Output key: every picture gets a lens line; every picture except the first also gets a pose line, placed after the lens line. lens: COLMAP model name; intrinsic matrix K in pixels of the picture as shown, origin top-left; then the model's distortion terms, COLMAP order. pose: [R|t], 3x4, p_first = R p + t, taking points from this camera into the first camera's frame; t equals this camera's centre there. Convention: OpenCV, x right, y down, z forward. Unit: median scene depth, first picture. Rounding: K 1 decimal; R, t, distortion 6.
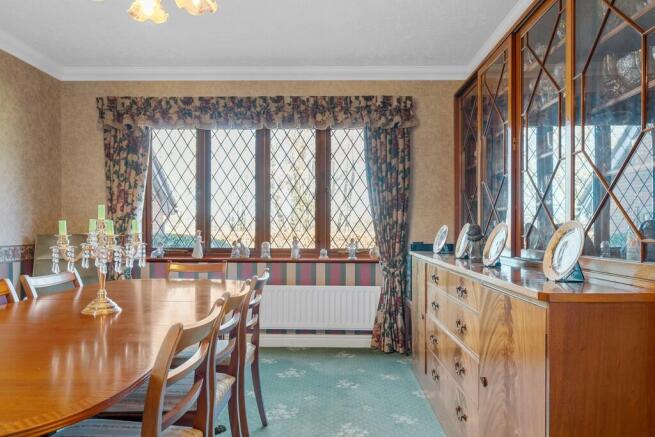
lens RADIAL K [[451.6, 0, 327.9], [0, 451.6, 223.5], [0, 0, 1]] dist [0.023066, -0.008227]
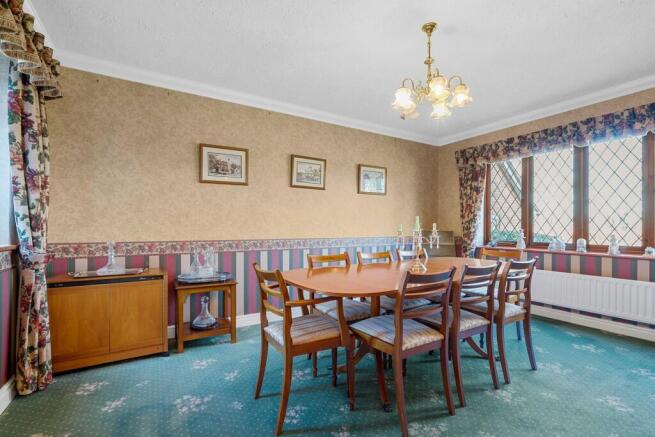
lens RADIAL K [[297.8, 0, 326.0], [0, 297.8, 219.7], [0, 0, 1]] dist [-0.003274, 0.000282]
pose [[0.530406, -0.020374, -0.847499, 0.185027], [0.006438, 0.999779, -0.020005, 0.000319], [0.847719, 0.005154, 0.530420, -0.013301]]
